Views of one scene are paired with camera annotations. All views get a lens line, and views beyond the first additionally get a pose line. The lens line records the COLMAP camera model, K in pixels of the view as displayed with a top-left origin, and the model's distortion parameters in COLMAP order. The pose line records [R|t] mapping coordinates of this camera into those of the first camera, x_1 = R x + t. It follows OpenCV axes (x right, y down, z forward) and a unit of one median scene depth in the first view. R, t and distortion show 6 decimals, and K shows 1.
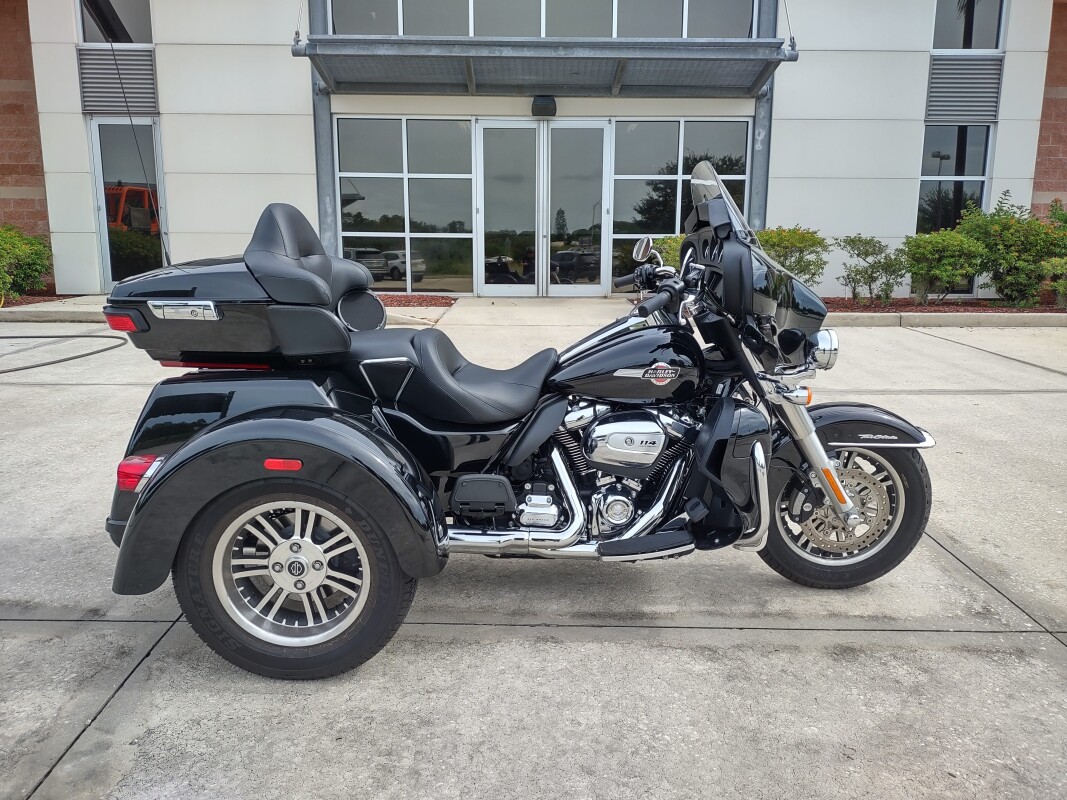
lens RADIAL K [[795.1, 0, 535.5], [0, 795.1, 398.4], [0, 0, 1]] dist [0.023490, -0.025128]
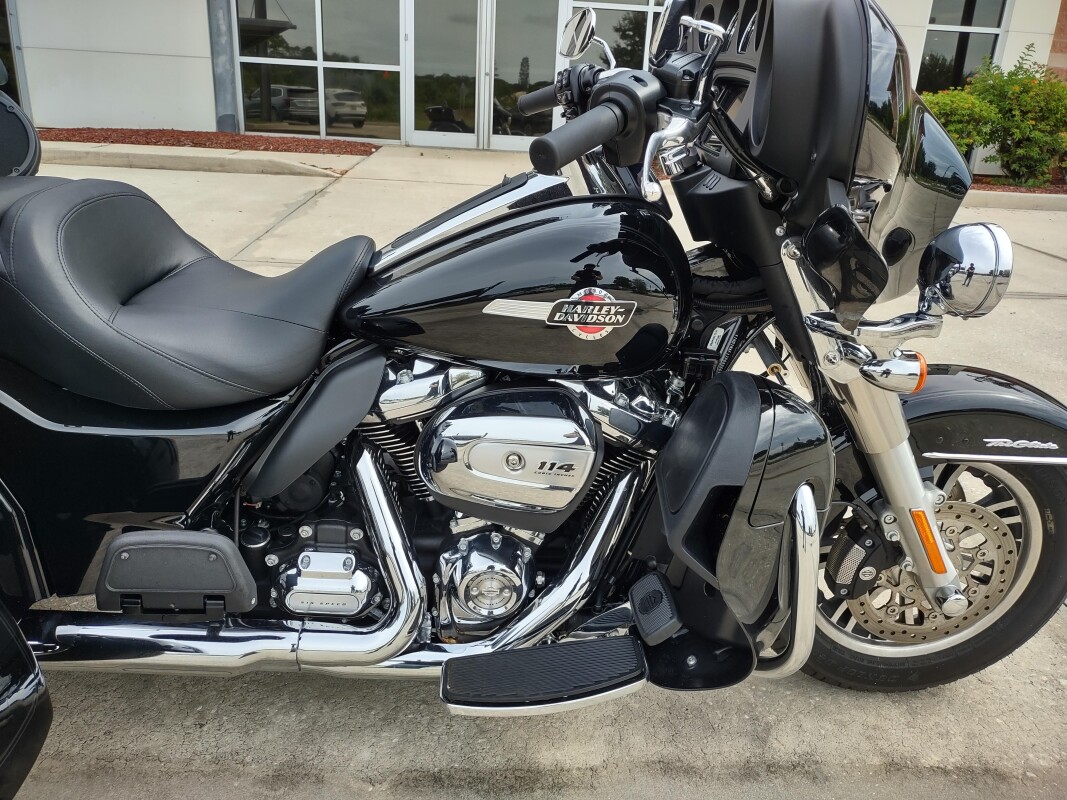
lens RADIAL K [[795.1, 0, 535.5], [0, 795.1, 398.4], [0, 0, 1]] dist [0.023490, -0.025128]
pose [[0.997773, 0.027352, 0.060833, 0.096978], [-0.037277, 0.984989, 0.168546, -0.053716], [-0.055310, -0.170438, 0.983815, 0.540819]]
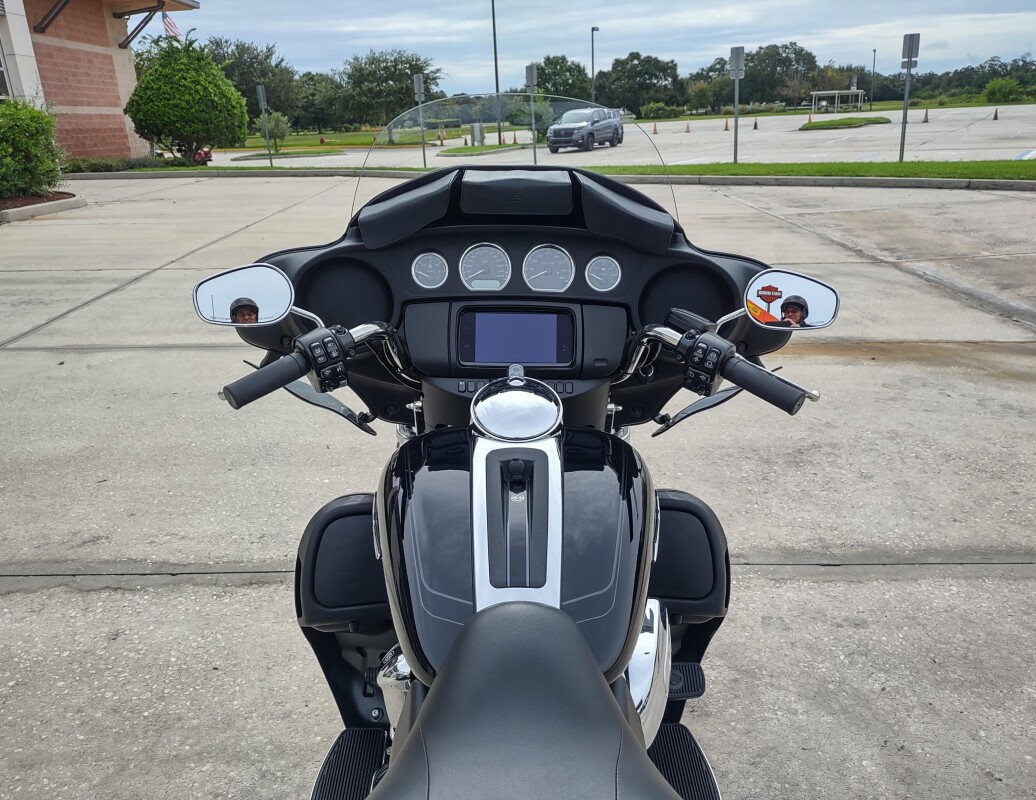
lens RADIAL K [[850.7, 0, 537.4], [0, 850.7, 386.8], [0, 0, 1]] dist [0.003050, -0.001281]
pose [[-0.033589, -0.304500, 0.951920, -0.339564], [0.219606, 0.926931, 0.304255, -0.281713], [-0.975010, 0.219267, 0.035735, 0.981082]]
